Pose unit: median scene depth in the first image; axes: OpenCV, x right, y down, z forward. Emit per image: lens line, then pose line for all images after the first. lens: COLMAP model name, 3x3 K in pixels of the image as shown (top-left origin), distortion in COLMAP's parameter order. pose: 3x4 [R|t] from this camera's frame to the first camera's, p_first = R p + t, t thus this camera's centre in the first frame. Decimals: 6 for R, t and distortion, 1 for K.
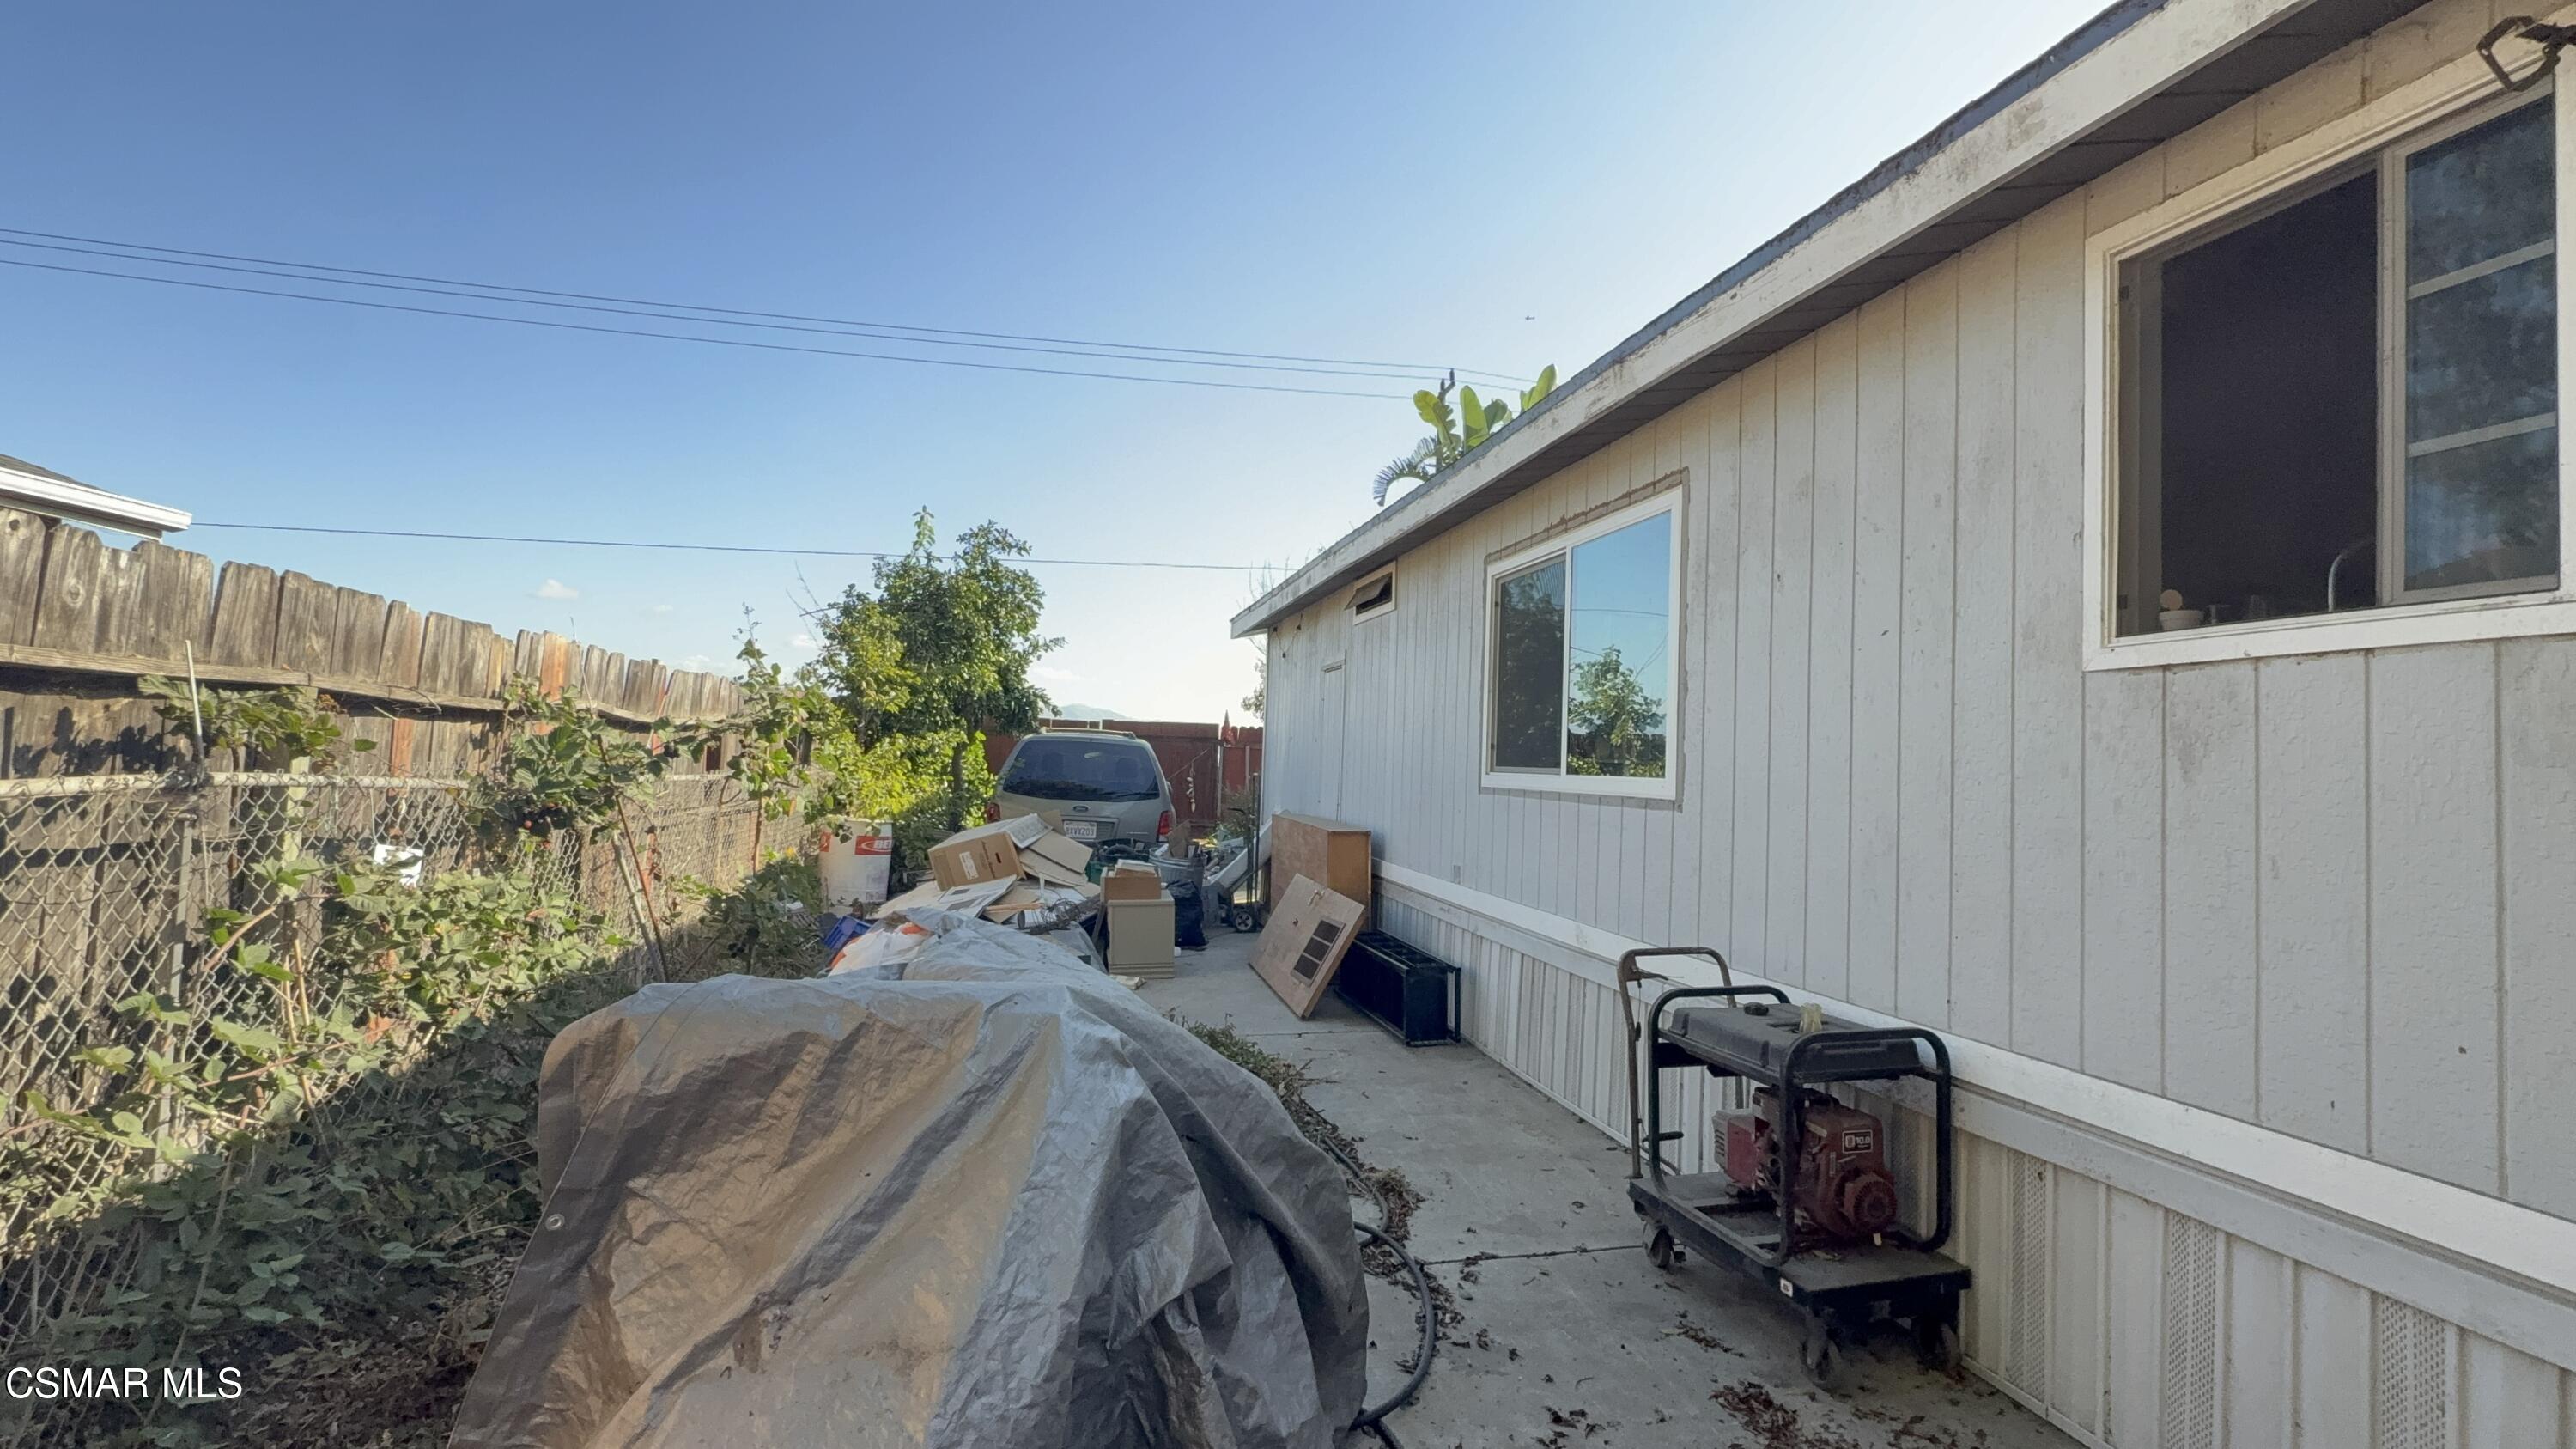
lens RADIAL K [[1195.6, 0, 1288.0], [0, 1195.6, 714.7], [0, 0, 1]] dist [-0.001158, -0.000020]
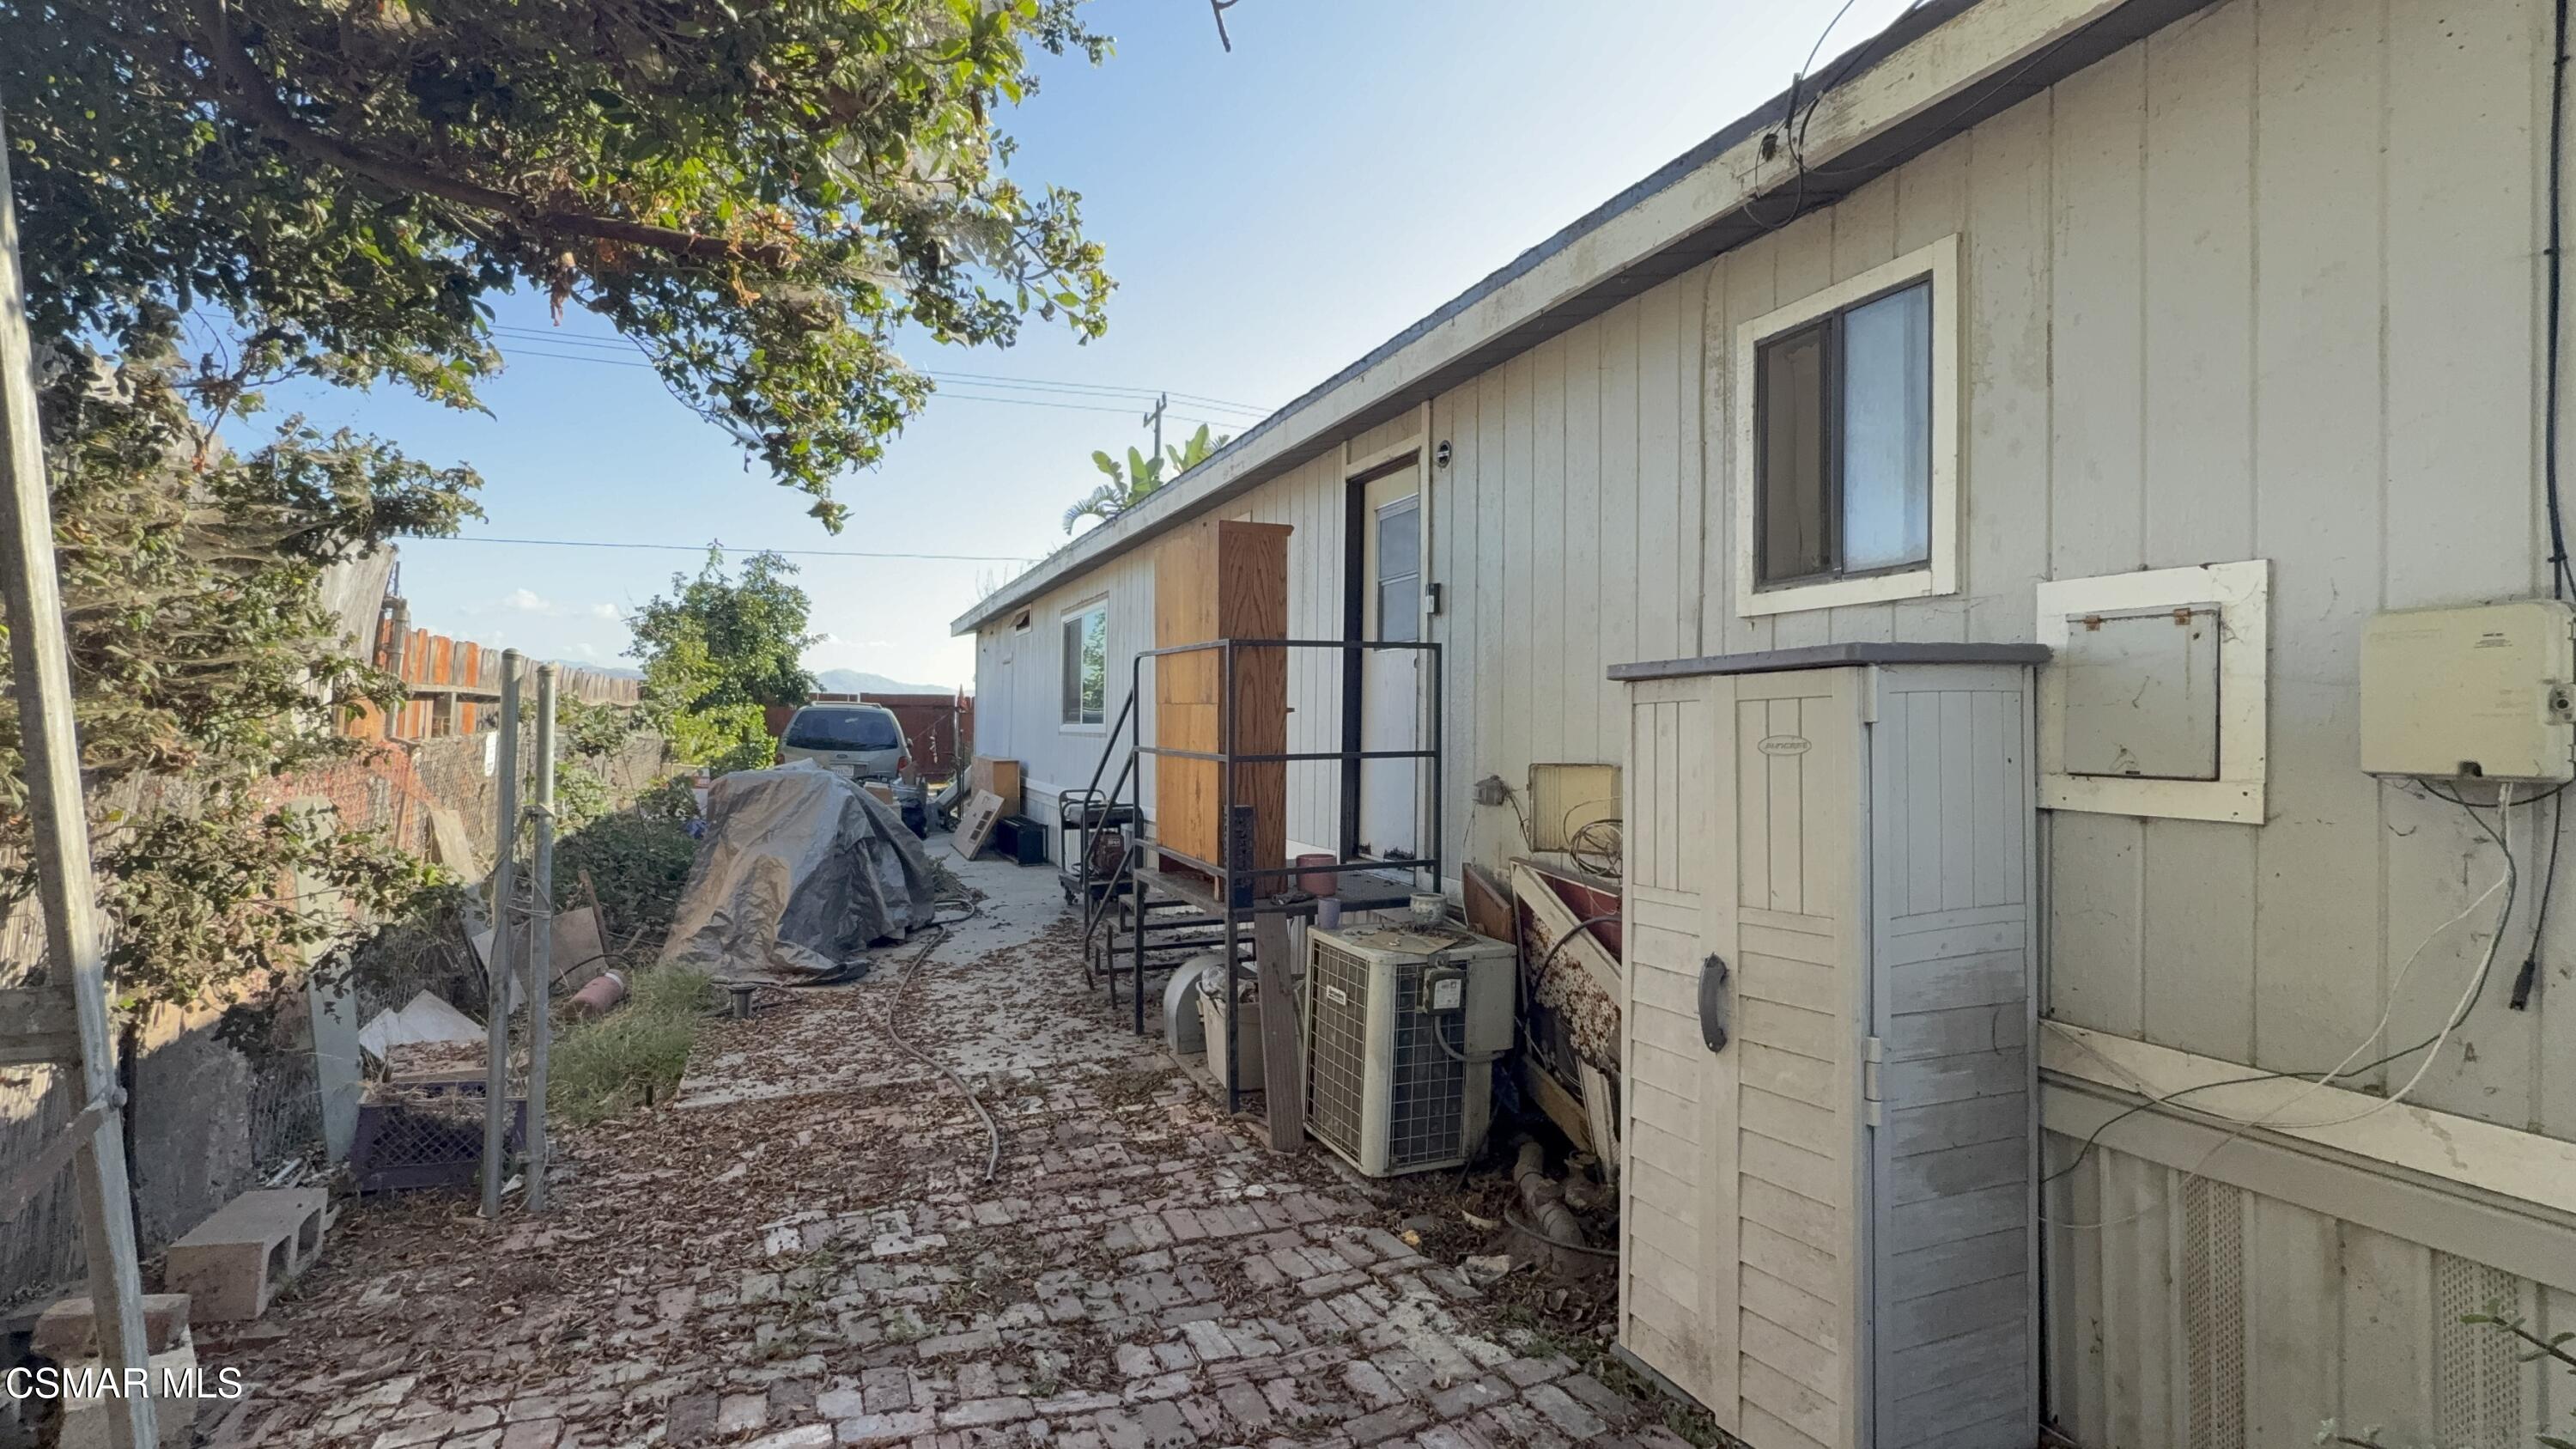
lens RADIAL K [[1195.6, 0, 1296.8], [0, 1195.6, 726.1], [0, 0, 1]] dist [-0.001158, -0.000020]
pose [[0.982209, -0.017578, 0.186969, 0.084243], [0.010005, 0.999094, 0.041372, -0.011873], [-0.187527, -0.038765, 0.981494, -0.455201]]
